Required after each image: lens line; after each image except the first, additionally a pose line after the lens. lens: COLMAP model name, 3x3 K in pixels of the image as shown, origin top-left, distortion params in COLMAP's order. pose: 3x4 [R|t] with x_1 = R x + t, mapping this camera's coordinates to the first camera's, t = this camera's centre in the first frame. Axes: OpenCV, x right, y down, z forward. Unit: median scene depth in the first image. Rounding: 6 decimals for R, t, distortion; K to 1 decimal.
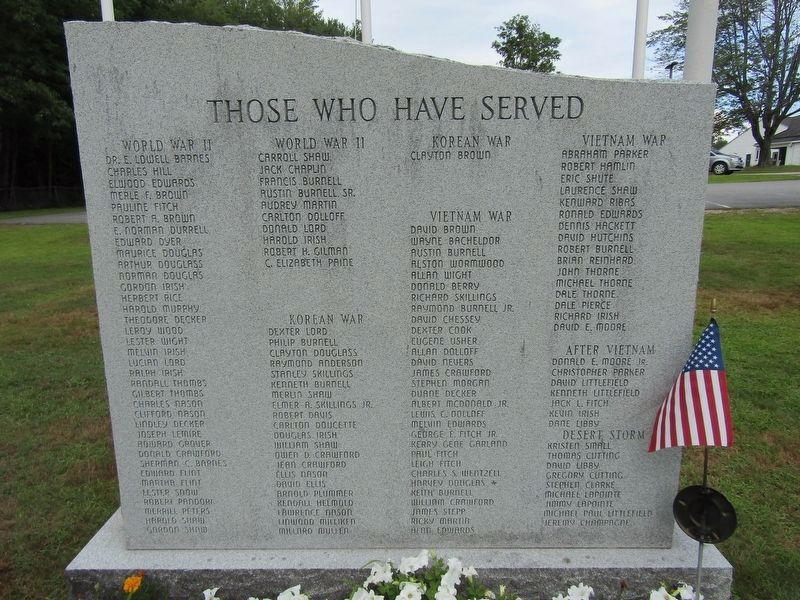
lens RADIAL K [[571.9, 0, 400.0], [0, 571.9, 300.0], [0, 0, 1]] dist [-0.000589, -0.001130]
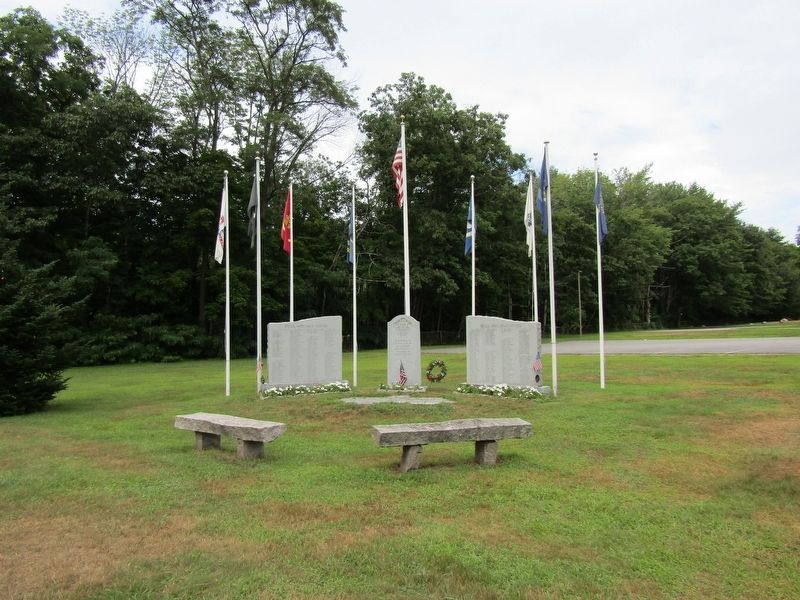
lens RADIAL K [[571.9, 0, 400.0], [0, 571.9, 300.0], [0, 0, 1]] dist [-0.000589, -0.001130]
pose [[0.828486, -0.026693, -0.559373, 3.128203], [-0.111227, 0.971120, -0.211080, 1.104839], [0.548852, 0.237094, 0.801591, -5.957499]]
